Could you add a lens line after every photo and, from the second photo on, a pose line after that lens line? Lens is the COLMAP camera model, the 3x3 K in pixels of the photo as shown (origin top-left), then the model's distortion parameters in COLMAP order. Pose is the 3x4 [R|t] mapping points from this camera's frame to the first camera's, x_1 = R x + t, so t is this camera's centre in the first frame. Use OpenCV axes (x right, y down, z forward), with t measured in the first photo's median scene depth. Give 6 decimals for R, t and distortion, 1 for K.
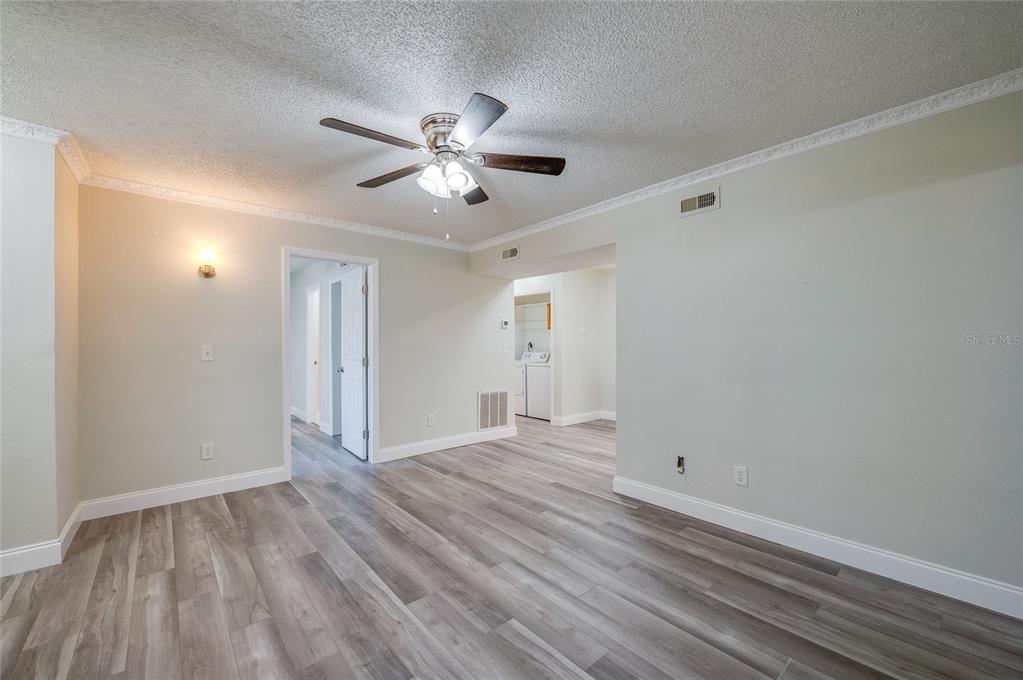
lens RADIAL K [[413.2, 0, 513.2], [0, 413.2, 338.1], [0, 0, 1]] dist [-0.009562, -0.000371]
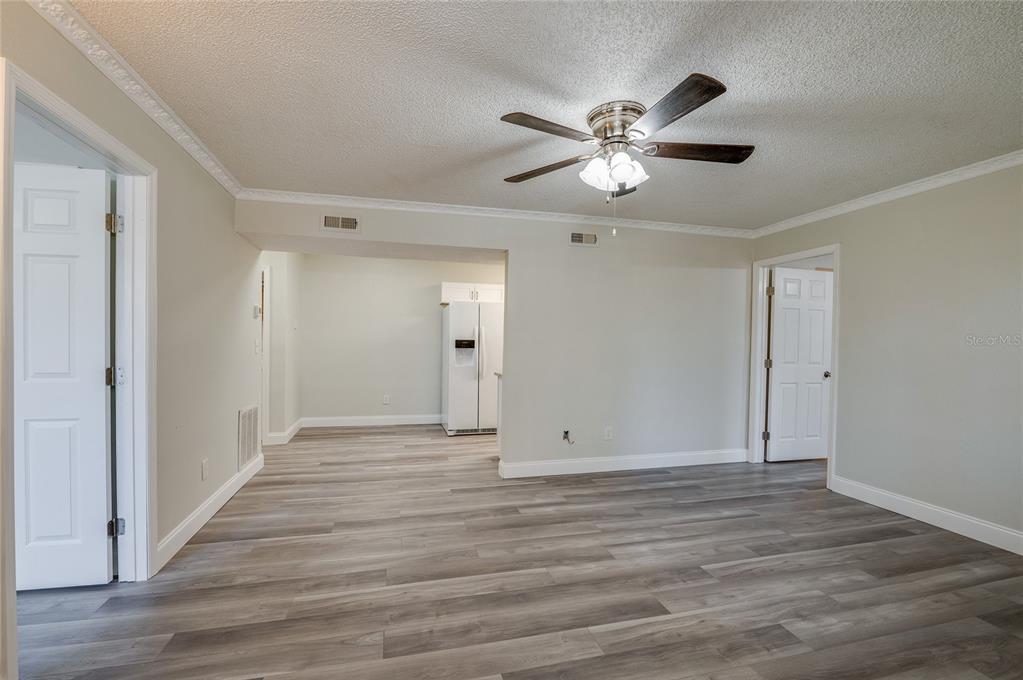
lens RADIAL K [[413.2, 0, 509.5], [0, 413.2, 347.4], [0, 0, 1]] dist [-0.009562, -0.000371]
pose [[0.463561, -0.002170, 0.886062, -0.829436], [-0.027425, 0.999483, 0.016795, 0.013364], [-0.885640, -0.032086, 0.463262, 0.585917]]
